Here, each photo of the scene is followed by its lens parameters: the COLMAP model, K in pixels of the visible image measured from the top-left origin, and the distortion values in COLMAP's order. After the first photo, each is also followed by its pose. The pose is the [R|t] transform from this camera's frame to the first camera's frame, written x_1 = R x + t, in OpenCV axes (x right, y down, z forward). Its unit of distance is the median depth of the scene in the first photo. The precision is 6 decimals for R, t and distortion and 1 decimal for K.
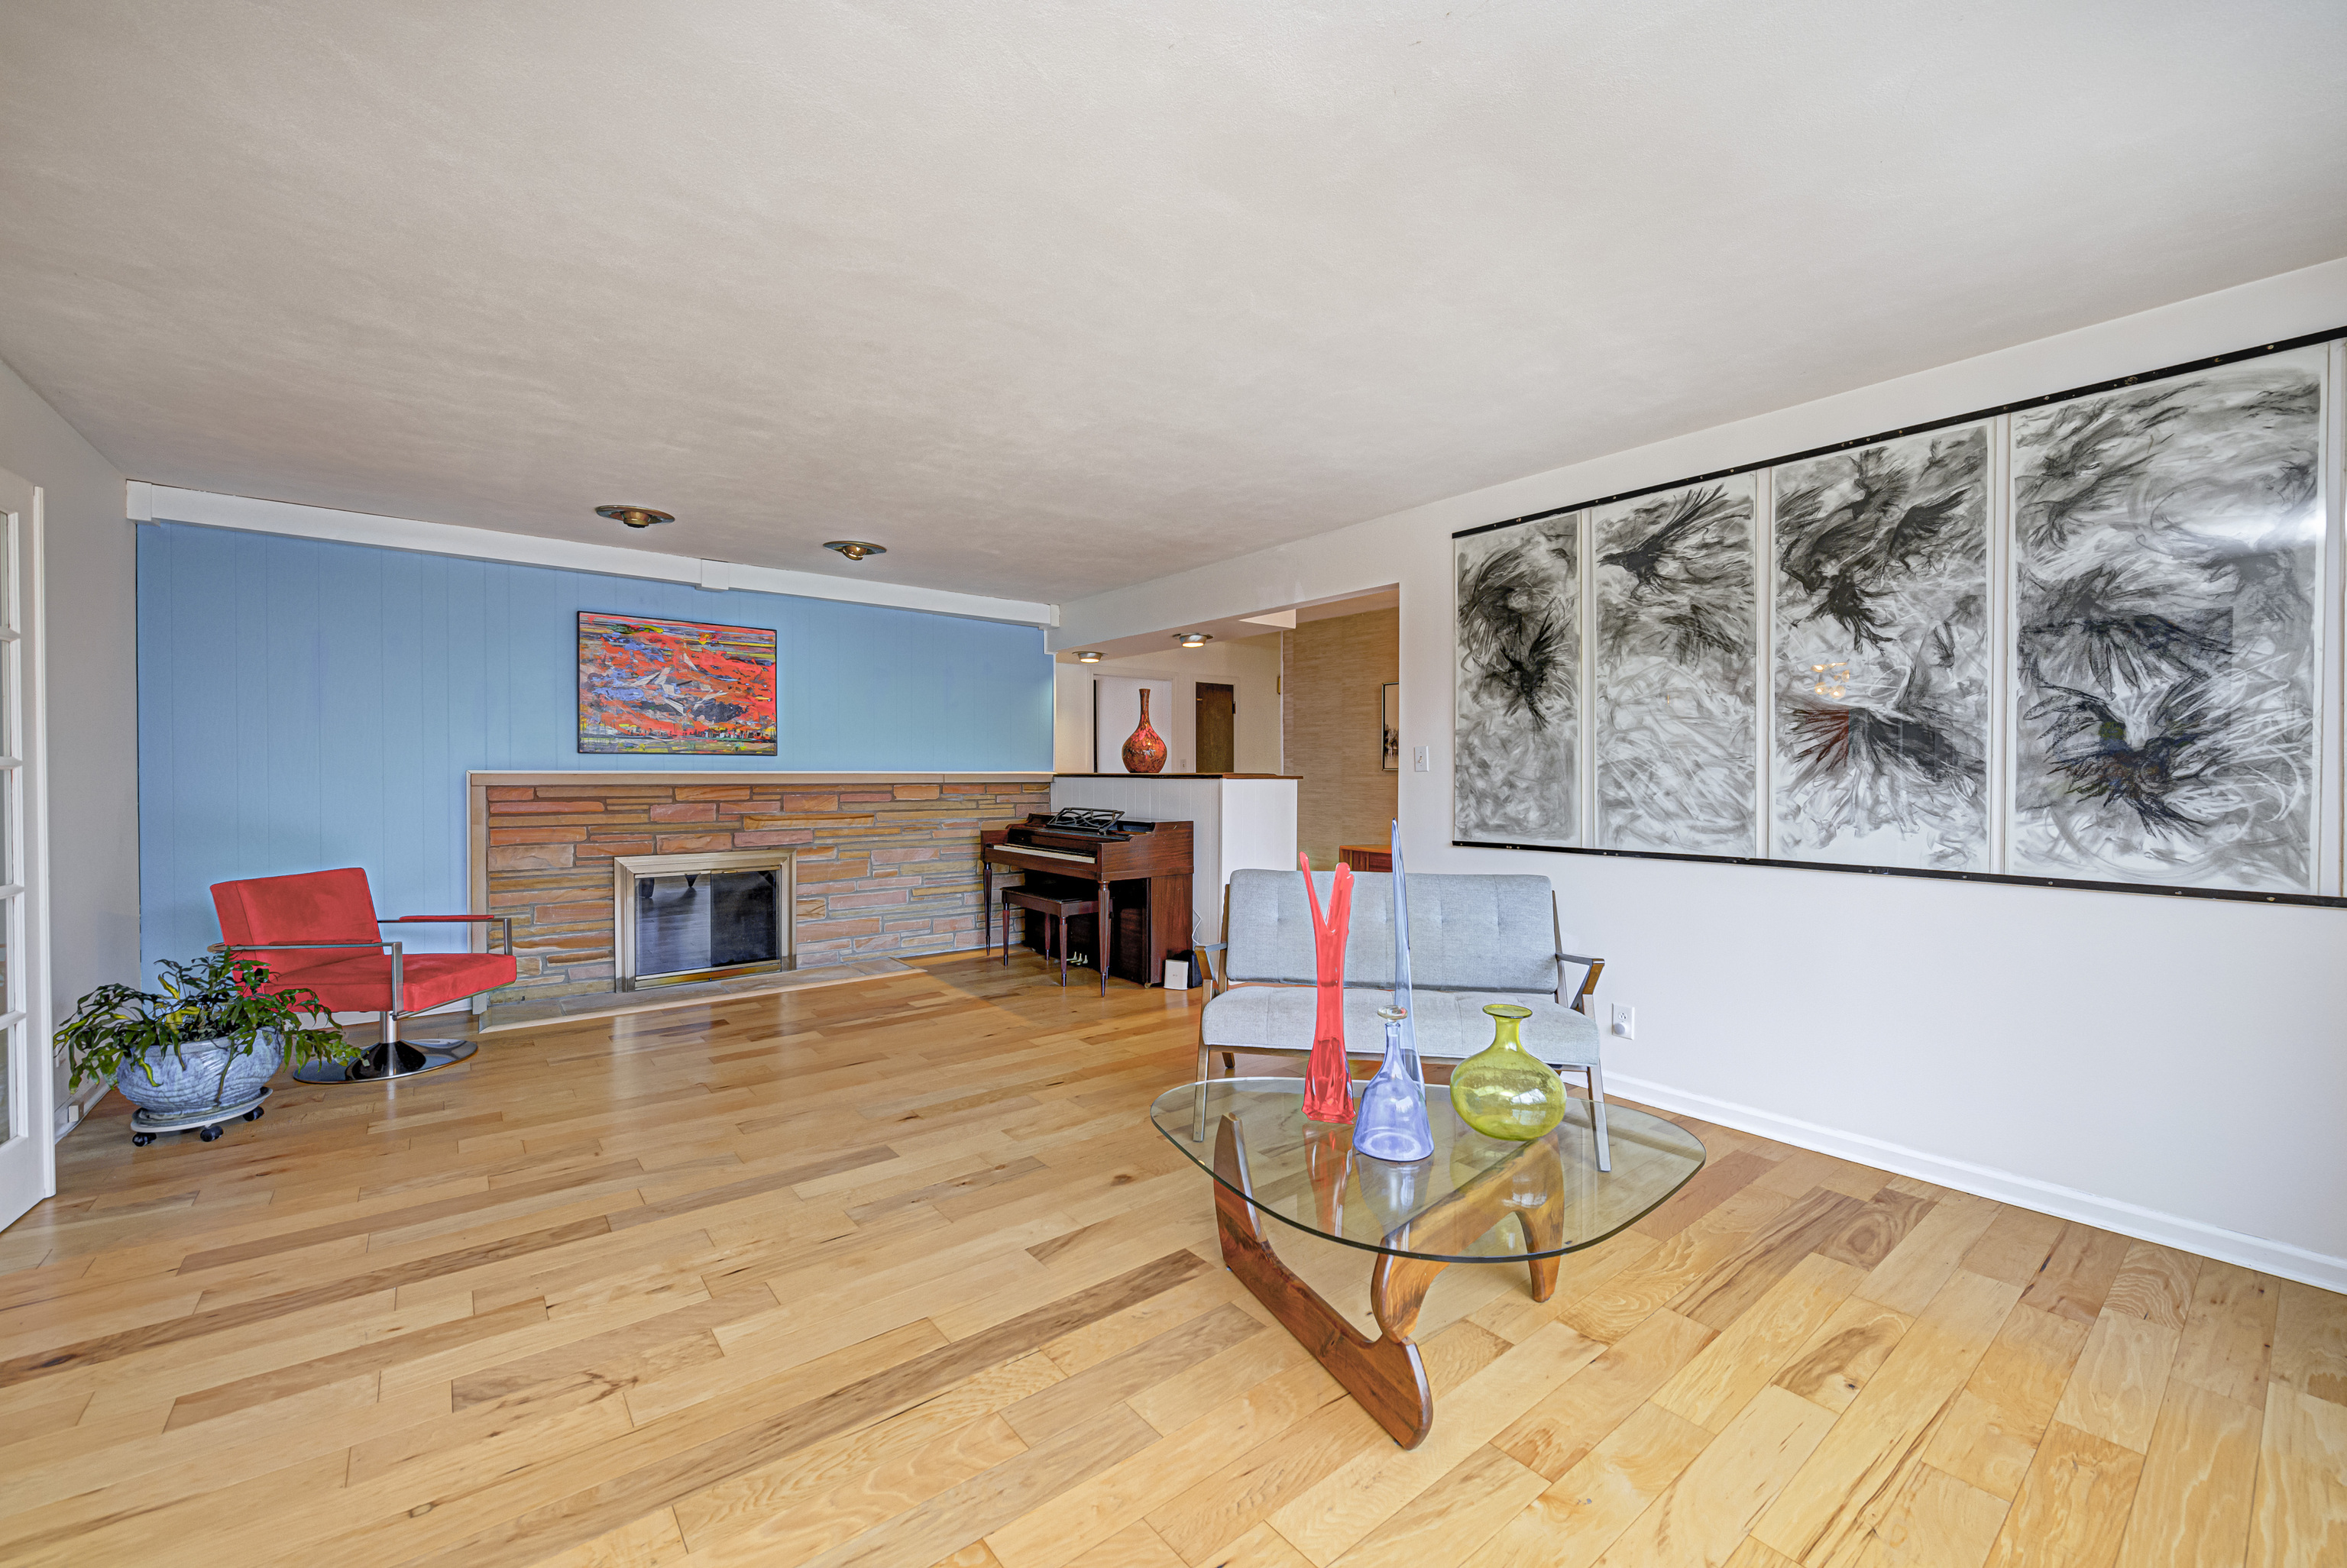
lens RADIAL K [[931.3, 0, 1171.5], [0, 931.3, 783.9], [0, 0, 1]] dist [0.002046, 0.001896]
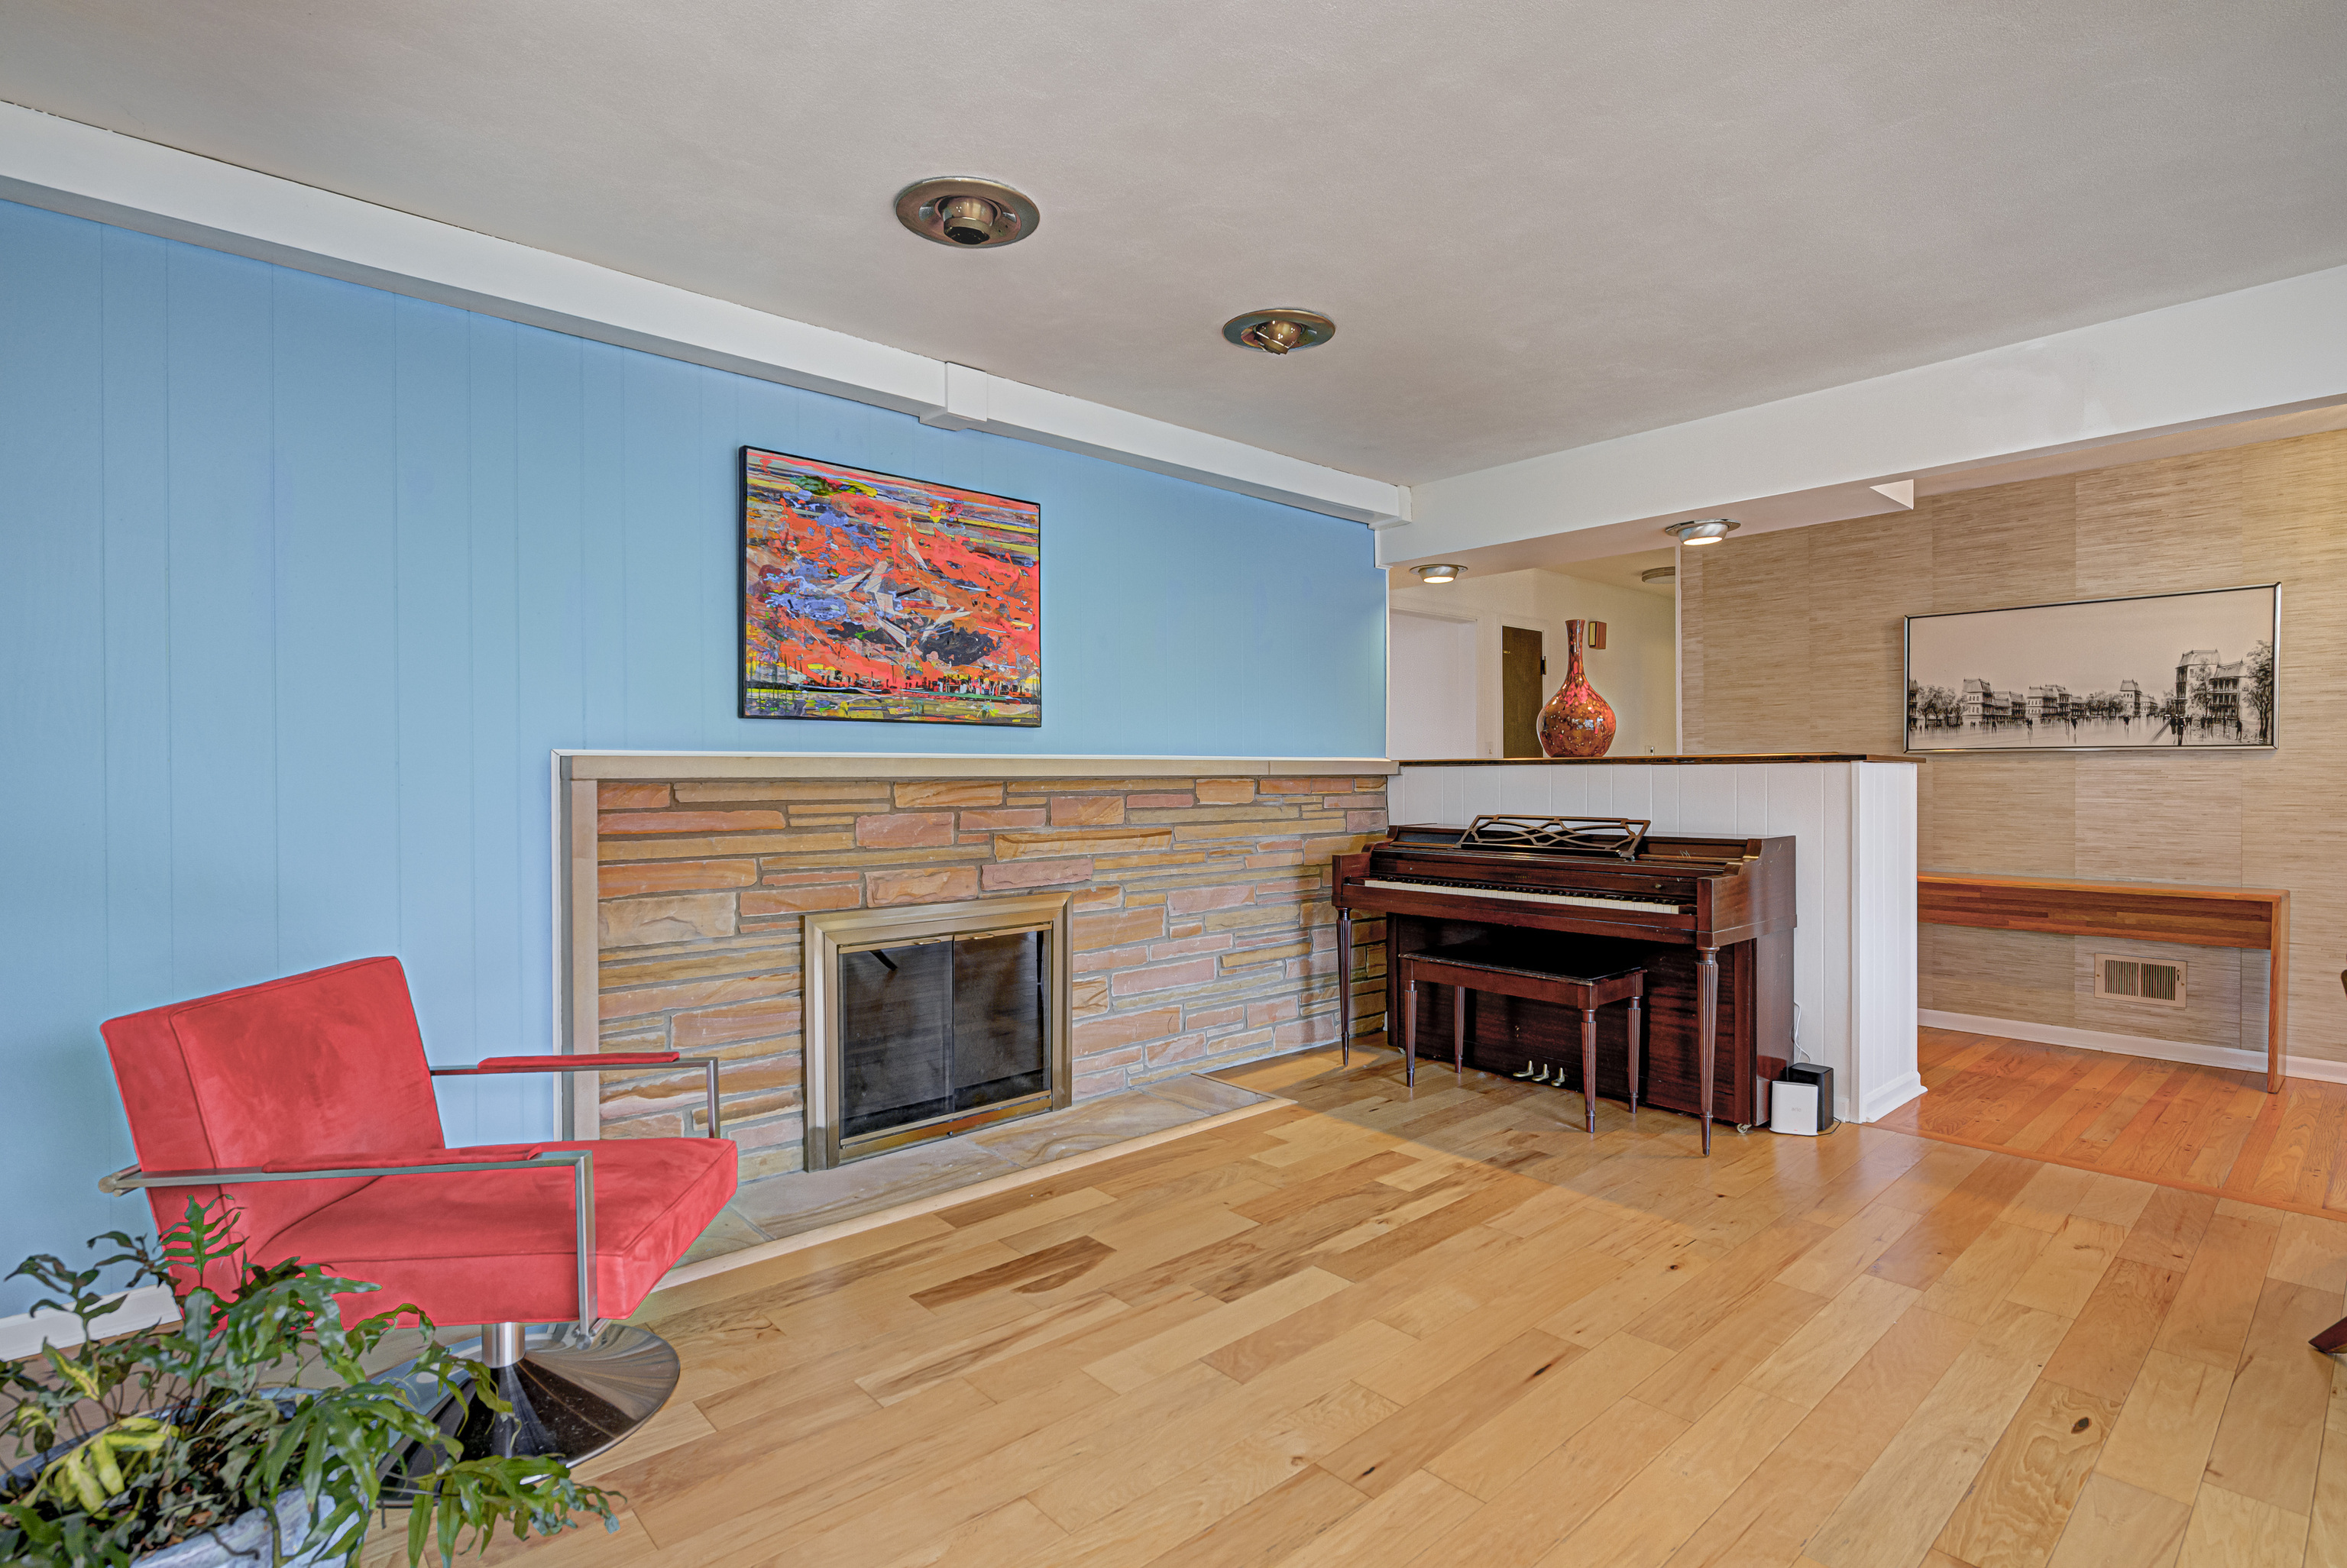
lens RADIAL K [[1127.7, 0, 1166.8], [0, 1127.7, 781.1], [0, 0, 1]] dist [0.009816, -0.000705]
pose [[0.997964, -0.007156, 0.063371, -0.410582], [0.007632, 0.999944, -0.007277, 0.008384], [-0.063315, 0.007746, 0.997964, 0.330405]]
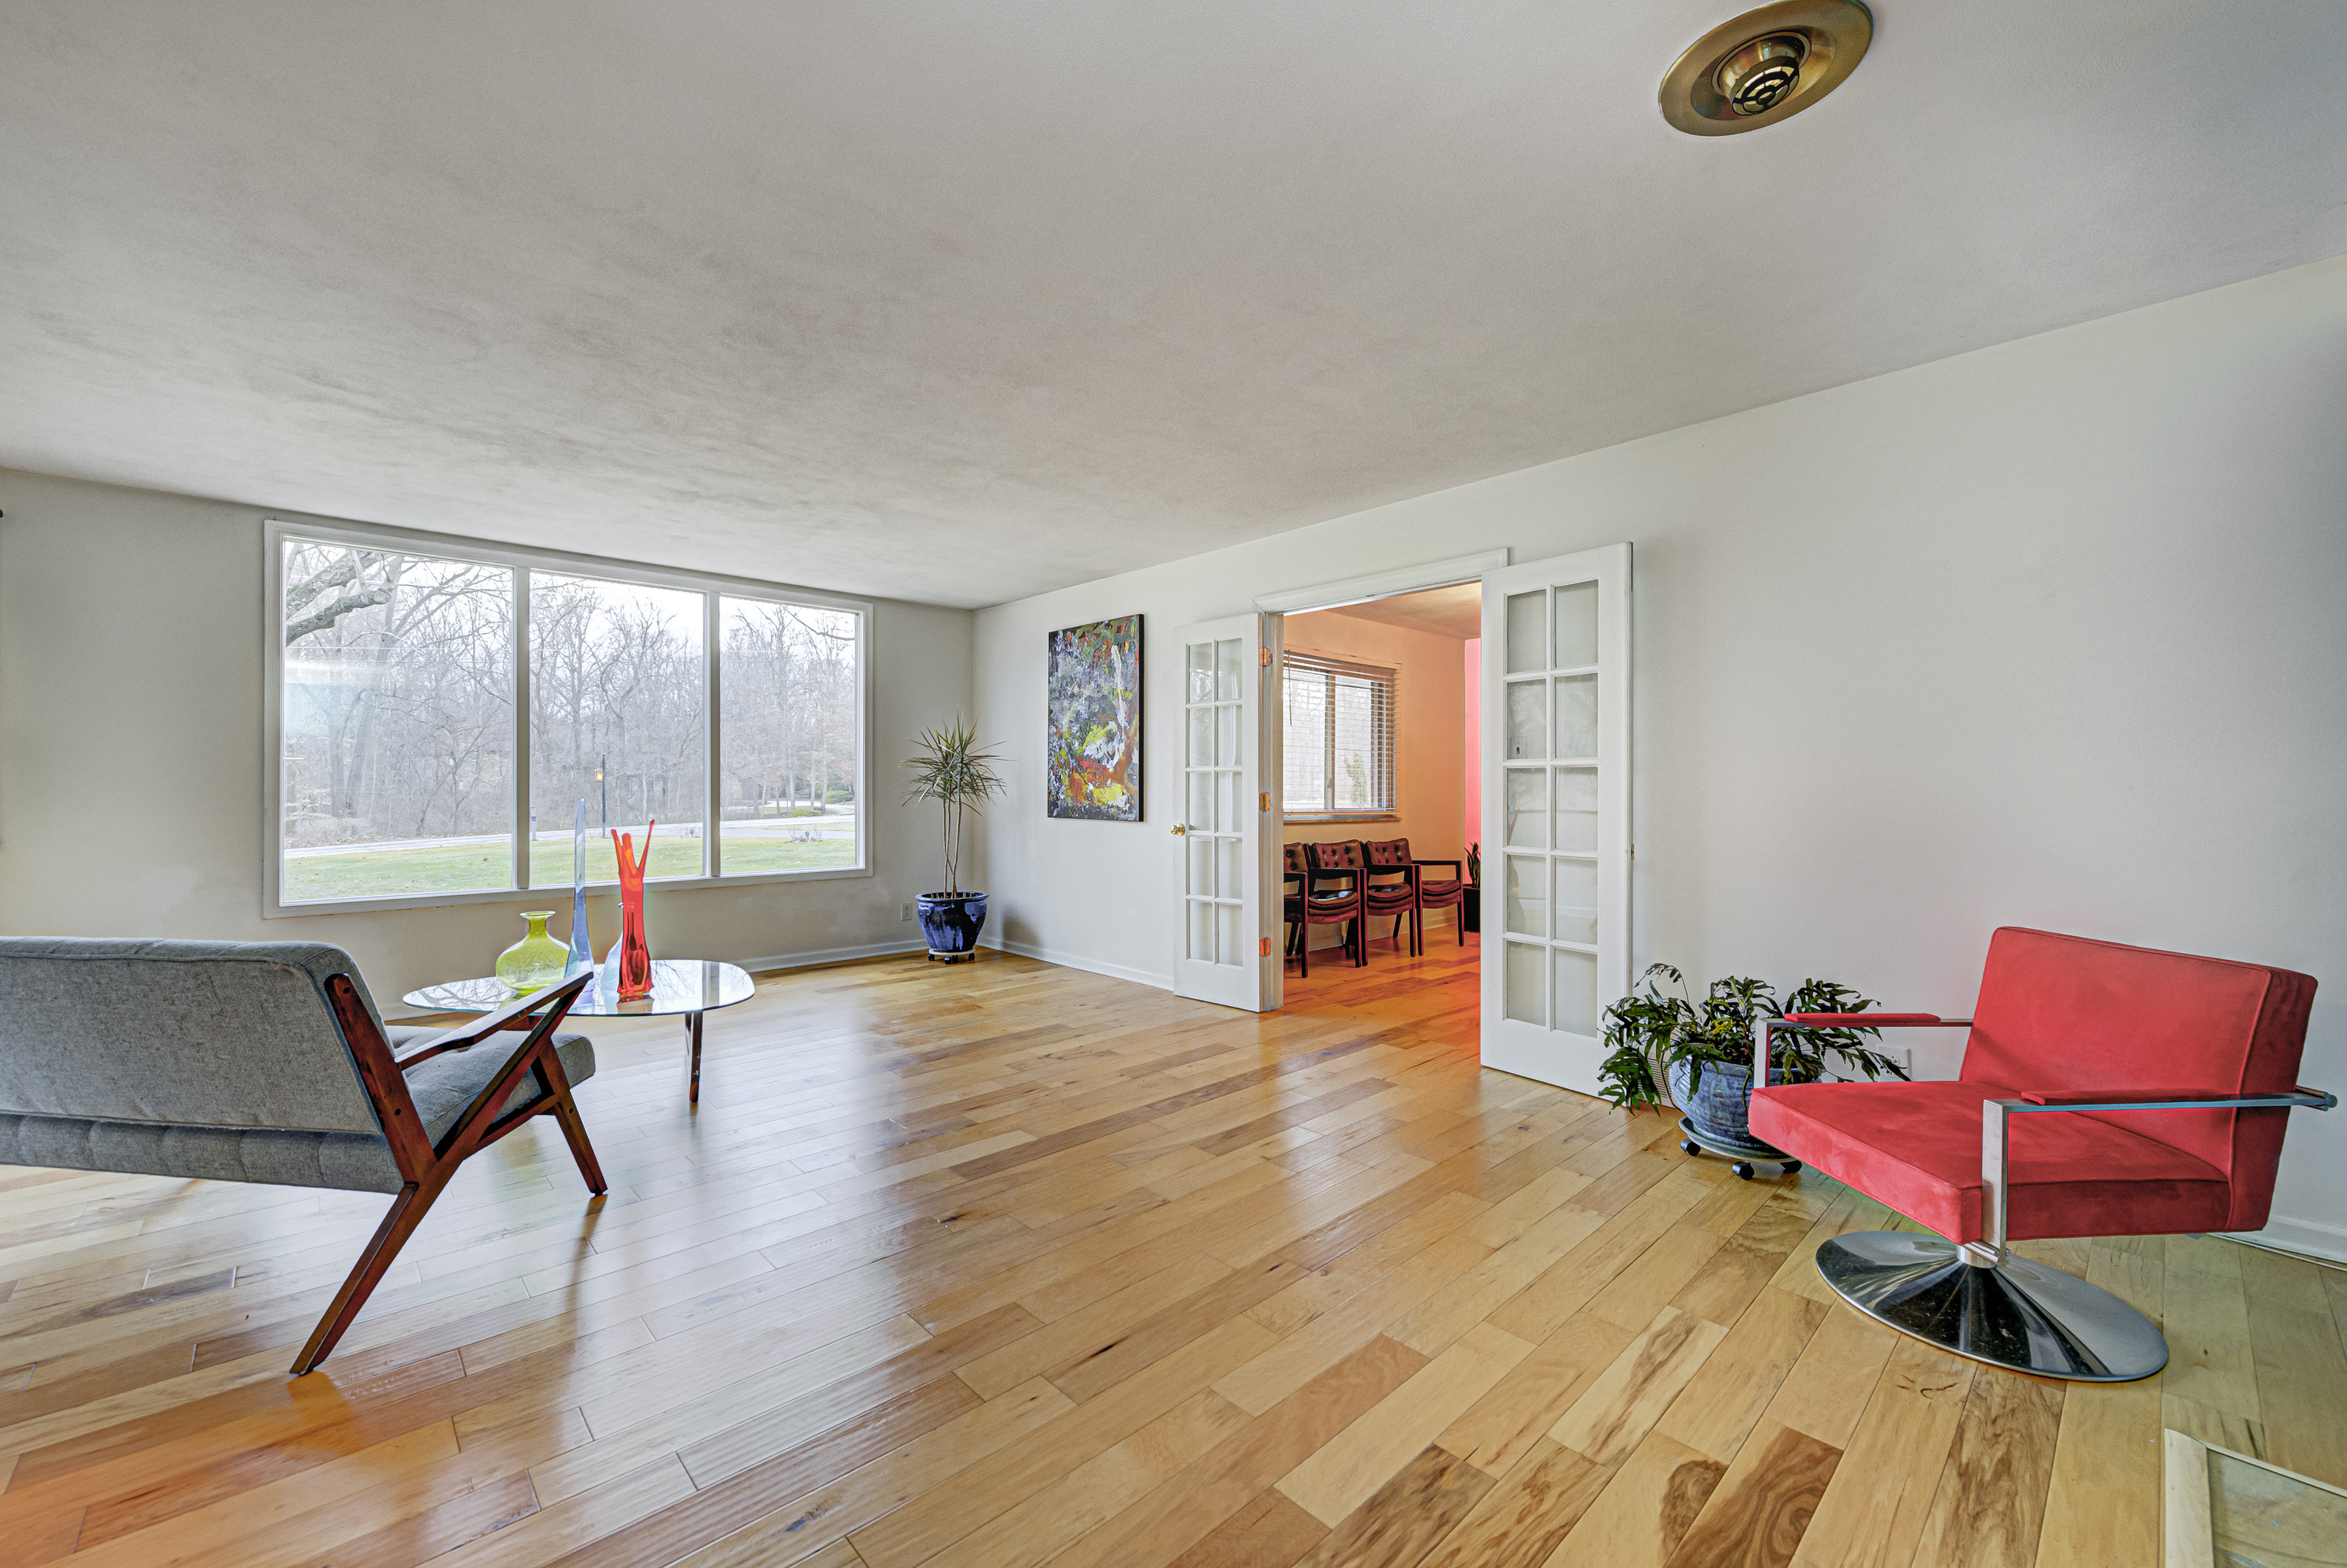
lens RADIAL K [[931.3, 0, 1174.8], [0, 931.3, 780.5], [0, 0, 1]] dist [0.002046, 0.001896]
pose [[-0.996009, -0.006617, -0.089010, -0.243253], [-0.007479, 0.999928, 0.009360, -0.001575], [0.088941, 0.009988, -0.995987, 1.093086]]
